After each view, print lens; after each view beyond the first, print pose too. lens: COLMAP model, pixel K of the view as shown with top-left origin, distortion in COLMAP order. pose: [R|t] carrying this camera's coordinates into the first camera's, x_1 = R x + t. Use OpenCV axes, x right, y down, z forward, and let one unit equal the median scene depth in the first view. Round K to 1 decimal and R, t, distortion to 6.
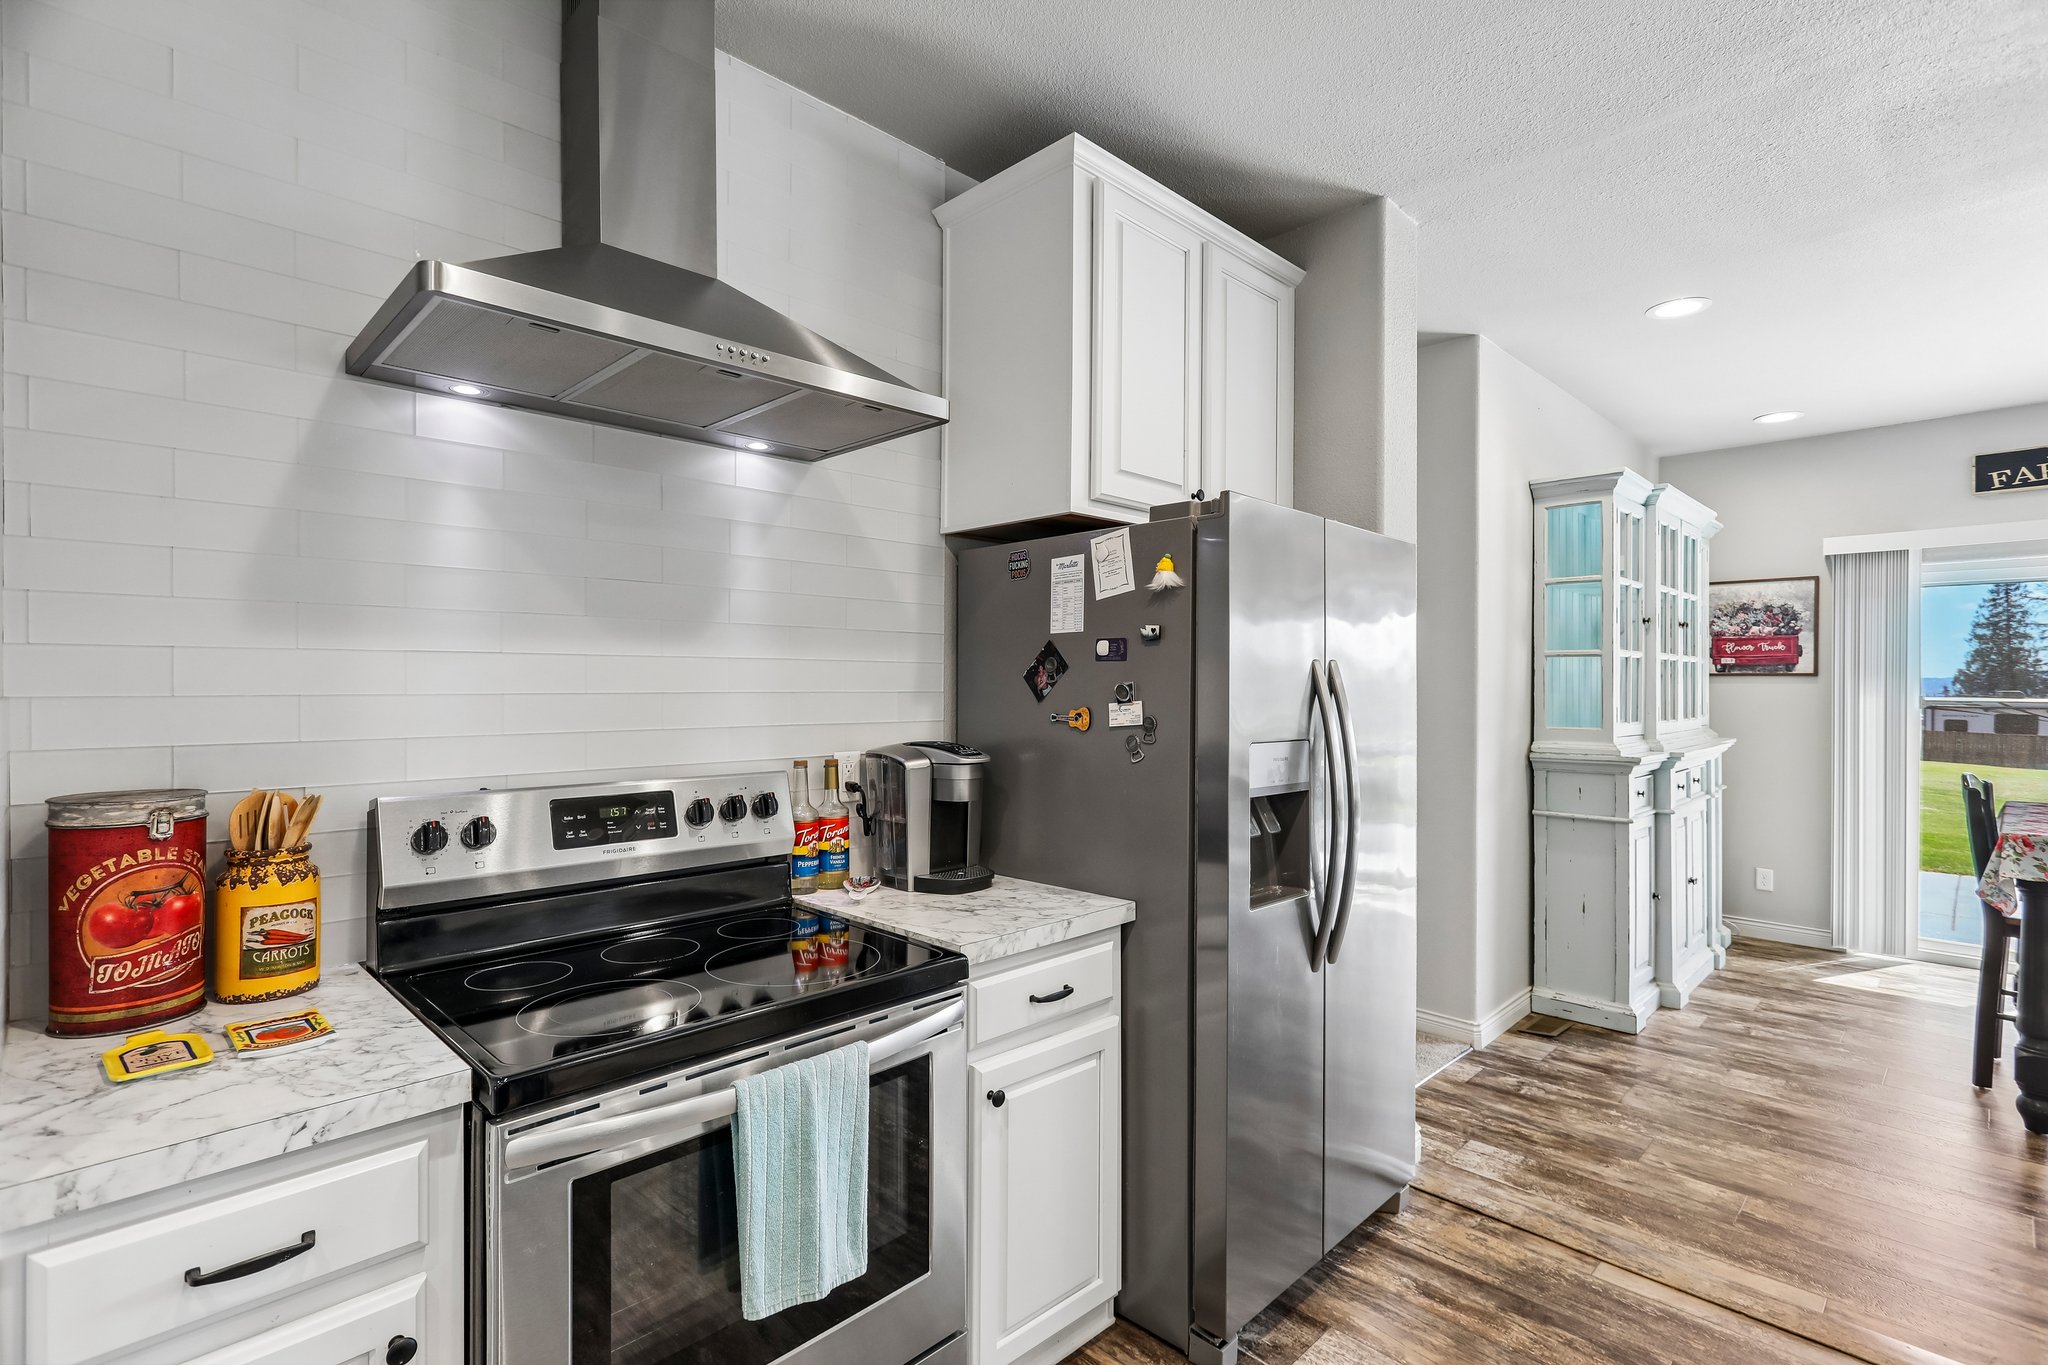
lens RADIAL K [[968.7, 0, 1024.0], [0, 968.7, 682.5], [0, 0, 1]] dist [-0.004417, 0.000685]
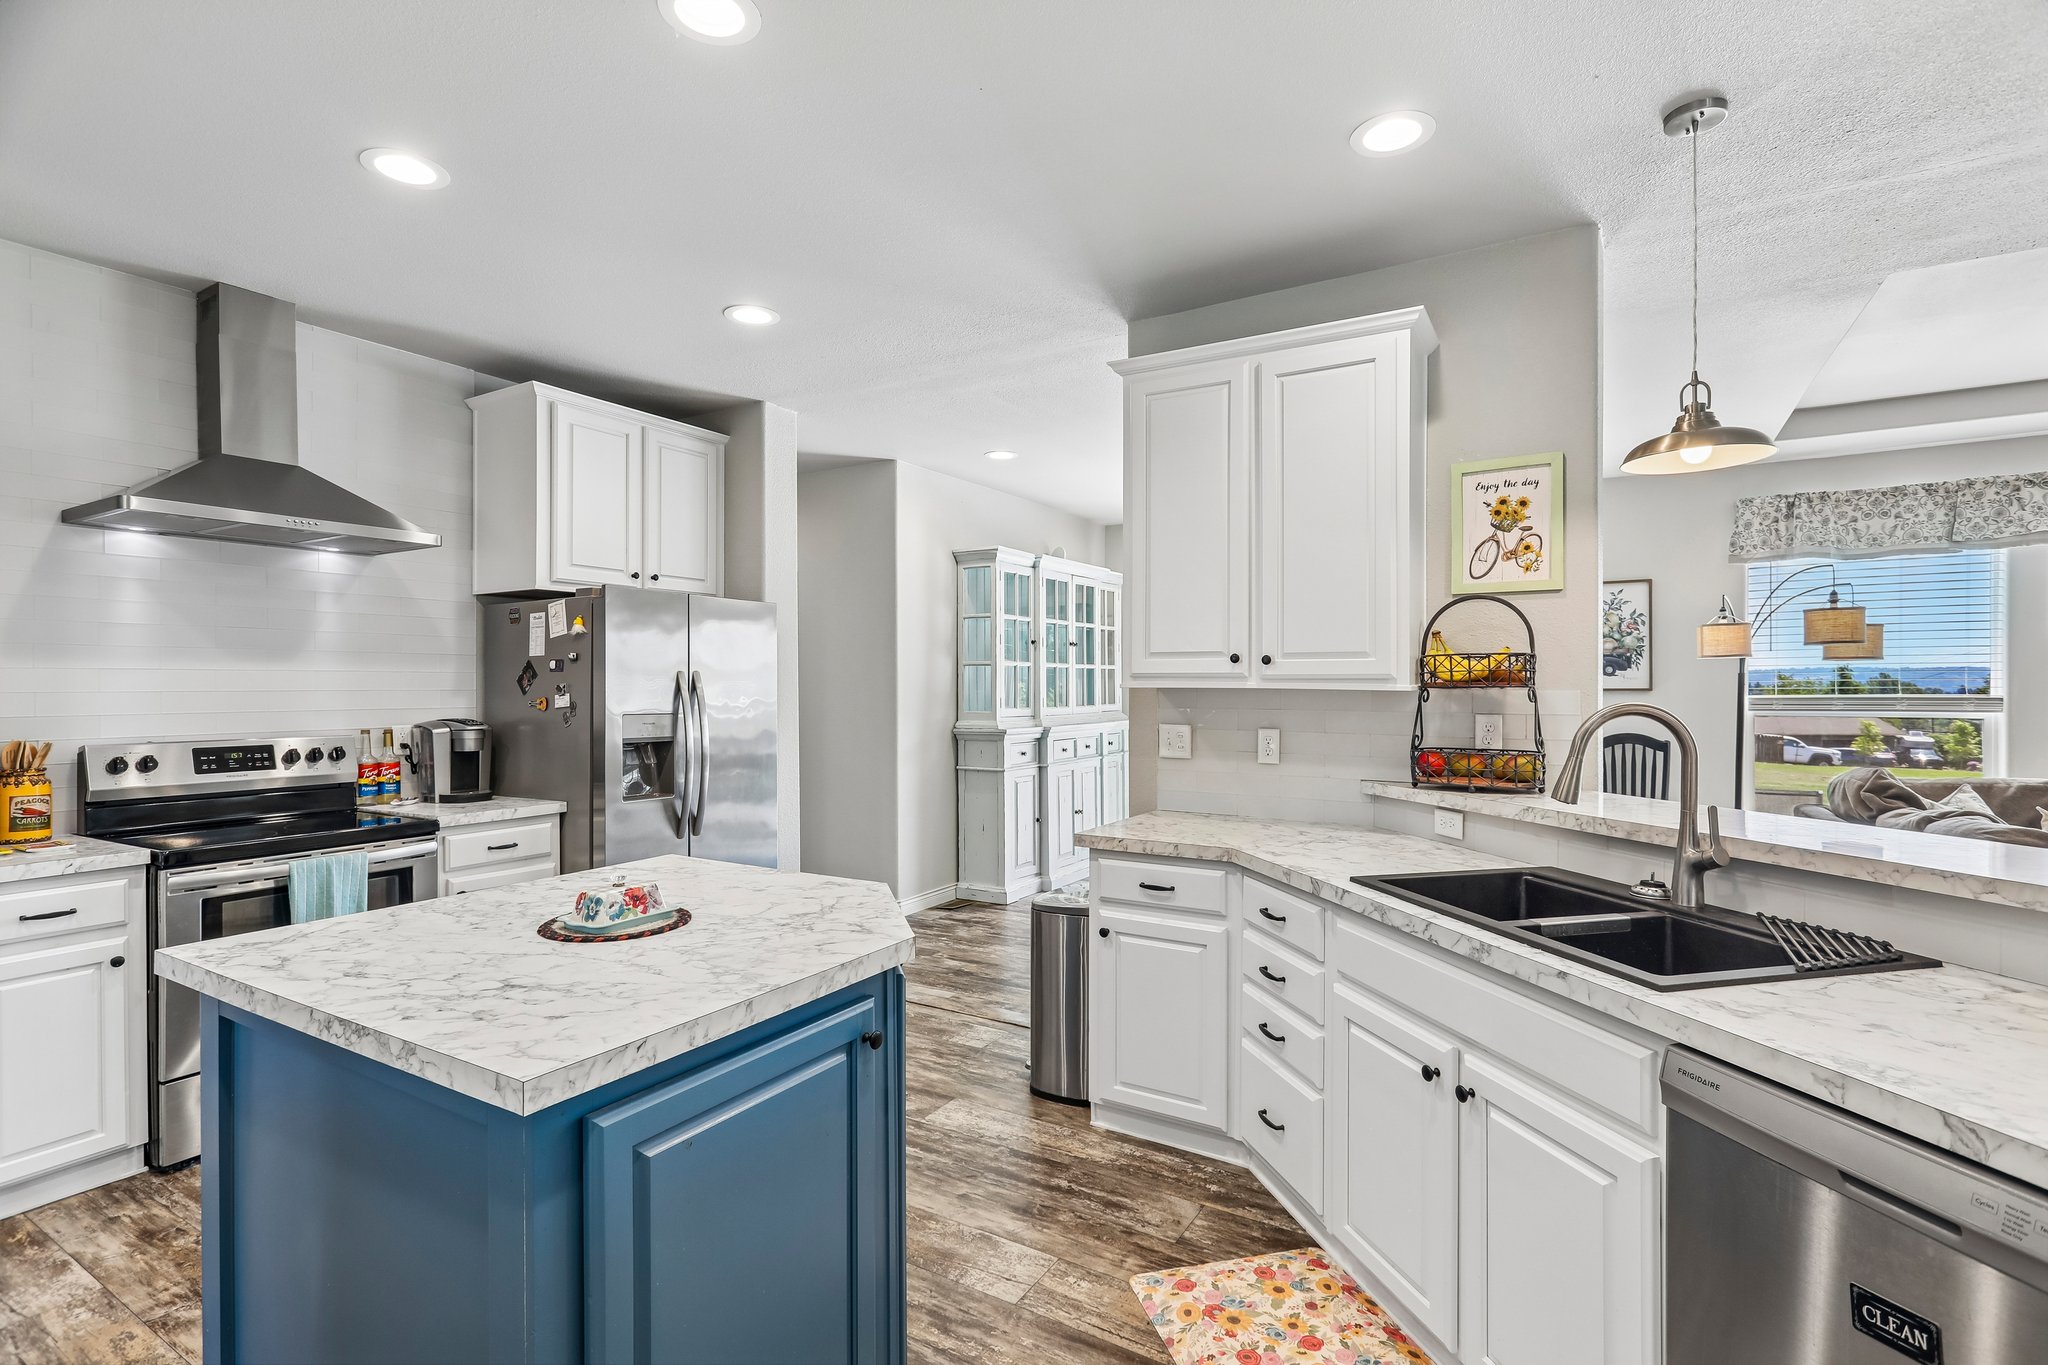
lens RADIAL K [[970.0, 0, 1024.0], [0, 970.0, 682.5], [0, 0, 1]] dist [0.003337, 0.001529]
pose [[0.970018, -0.005120, 0.242978, 0.491466], [0.005589, 0.999984, -0.001241, 0.005119], [-0.242967, 0.002561, 0.970031, -0.973753]]
